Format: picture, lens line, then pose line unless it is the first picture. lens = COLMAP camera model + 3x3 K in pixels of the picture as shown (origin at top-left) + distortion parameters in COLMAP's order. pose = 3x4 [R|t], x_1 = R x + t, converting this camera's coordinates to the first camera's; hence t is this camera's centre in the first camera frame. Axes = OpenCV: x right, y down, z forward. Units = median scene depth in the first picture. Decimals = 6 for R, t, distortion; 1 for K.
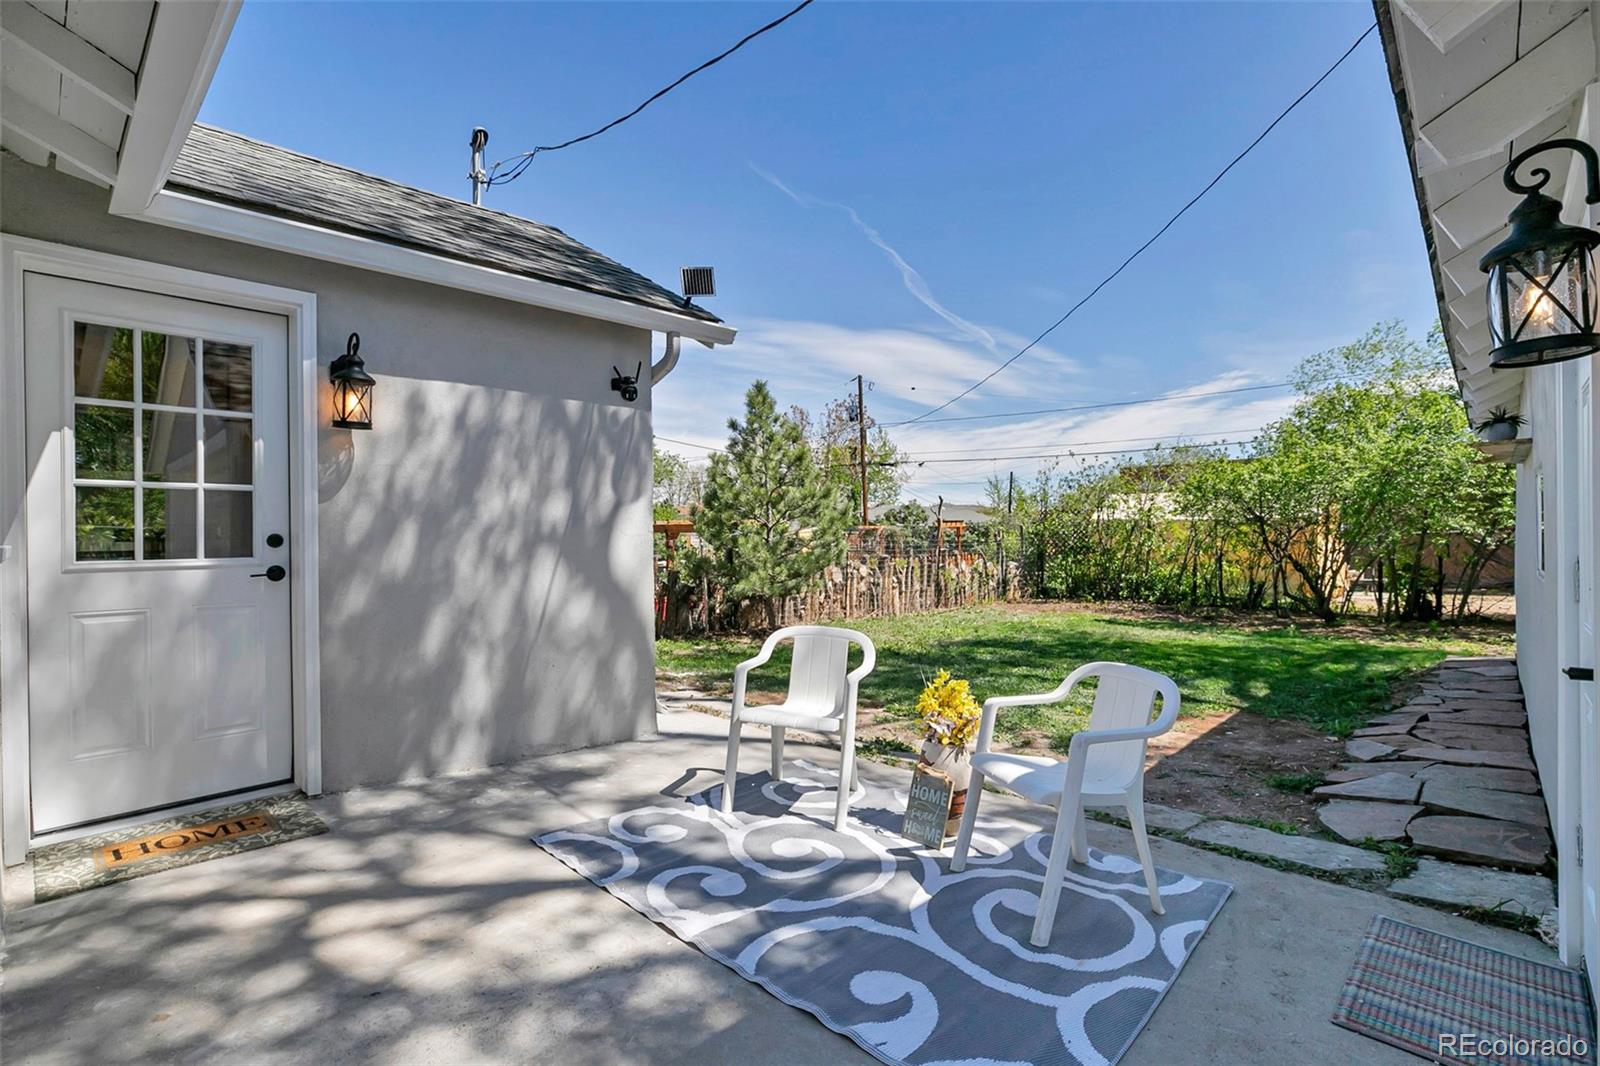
lens RADIAL K [[743.8, 0, 798.6], [0, 743.8, 535.3], [0, 0, 1]] dist [-0.021093, 0.008333]
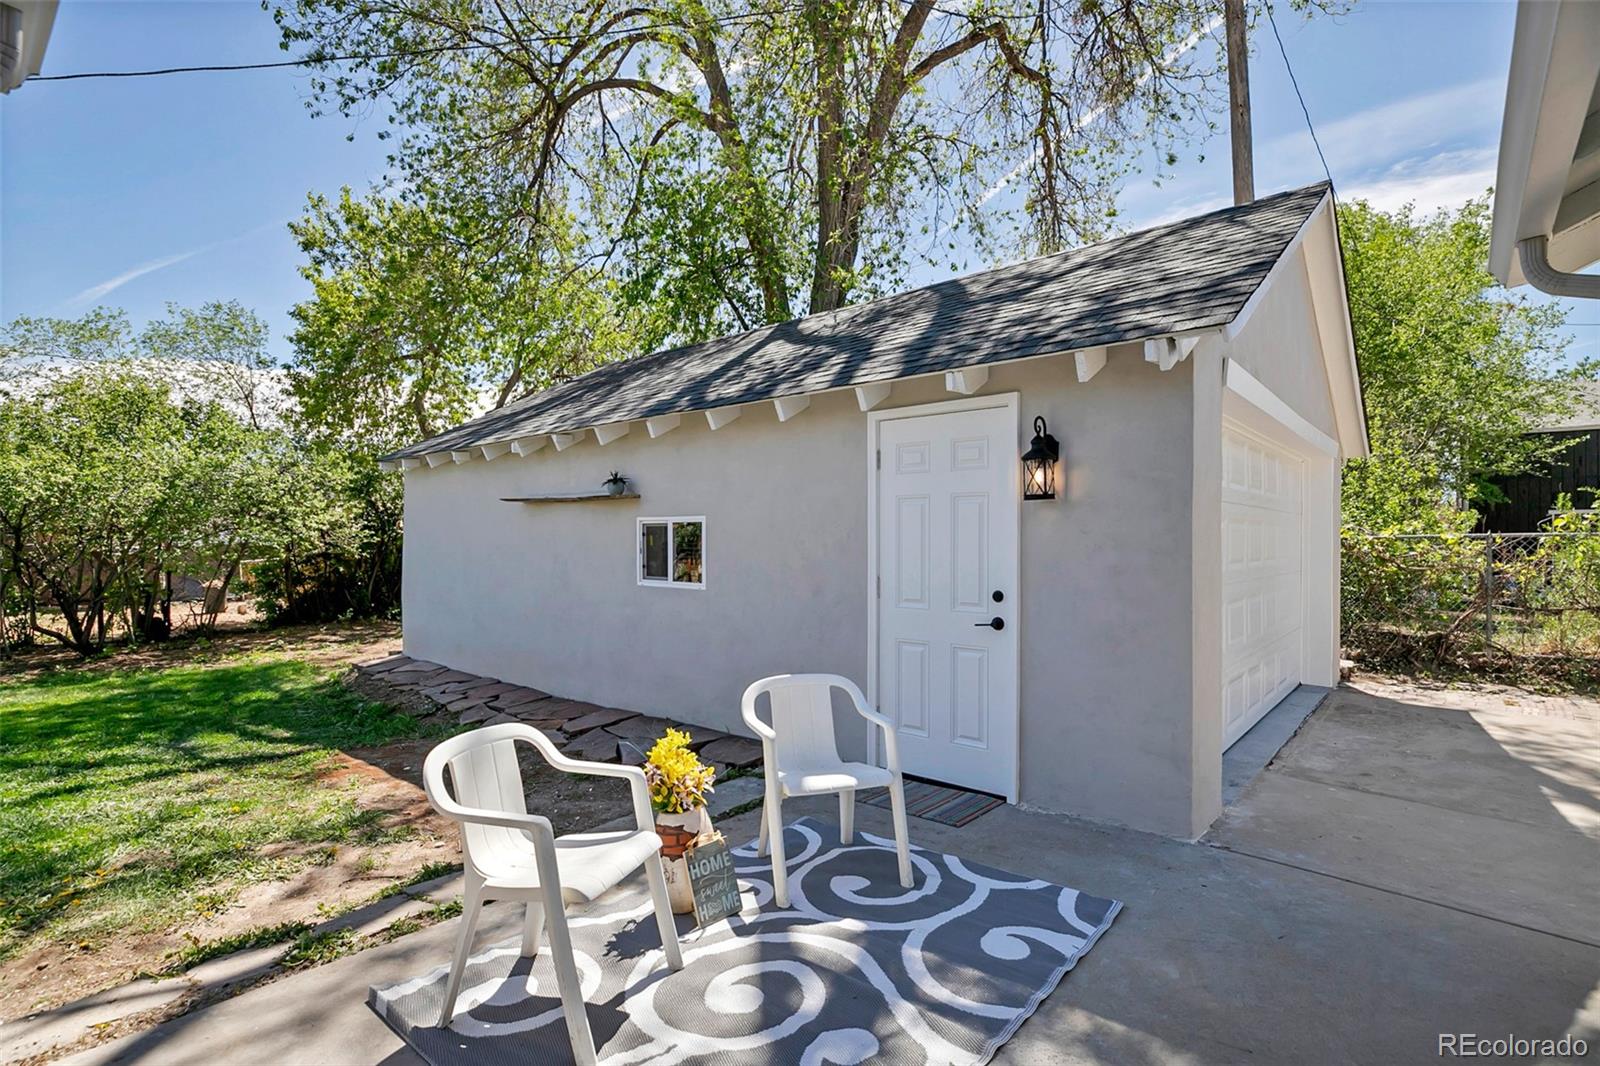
lens RADIAL K [[777.8, 0, 800.0], [0, 777.8, 533.0], [0, 0, 1]] dist [-0.000333, -0.000053]
pose [[-0.051321, 0.012860, 0.998599, -0.854640], [0.002870, 0.999915, -0.012729, -0.047629], [-0.998678, 0.002213, -0.051354, 1.018335]]
